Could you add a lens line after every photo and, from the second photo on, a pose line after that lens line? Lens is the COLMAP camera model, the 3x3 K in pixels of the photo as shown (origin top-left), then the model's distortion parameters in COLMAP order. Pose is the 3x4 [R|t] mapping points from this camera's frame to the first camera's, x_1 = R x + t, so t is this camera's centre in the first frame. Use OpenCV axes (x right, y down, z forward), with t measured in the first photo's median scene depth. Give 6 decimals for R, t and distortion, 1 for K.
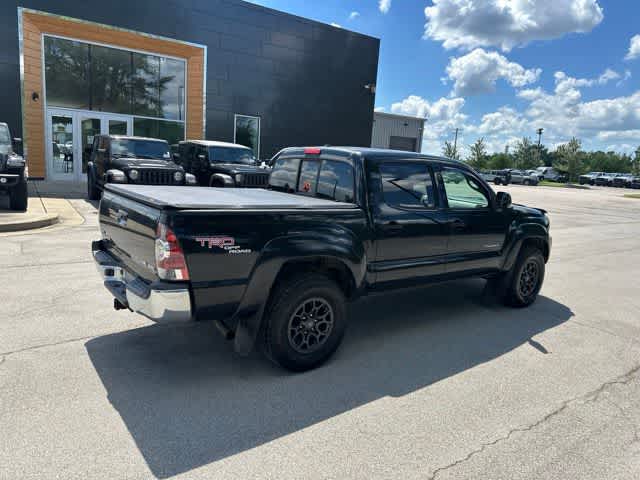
lens RADIAL K [[451.0, 0, 321.3], [0, 451.0, 242.5], [0, 0, 1]] dist [0.025467, -0.026418]
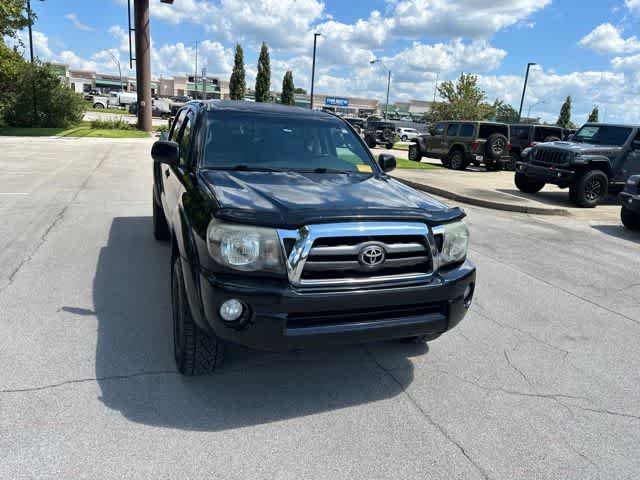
lens RADIAL K [[451.0, 0, 319.1], [0, 451.0, 239.8], [0, 0, 1]] dist [0.025467, -0.026418]
pose [[-0.277049, 0.166411, -0.946336, 0.882085], [-0.260316, 0.935056, 0.240638, -0.169991], [0.924921, 0.313015, -0.215737, 1.211468]]
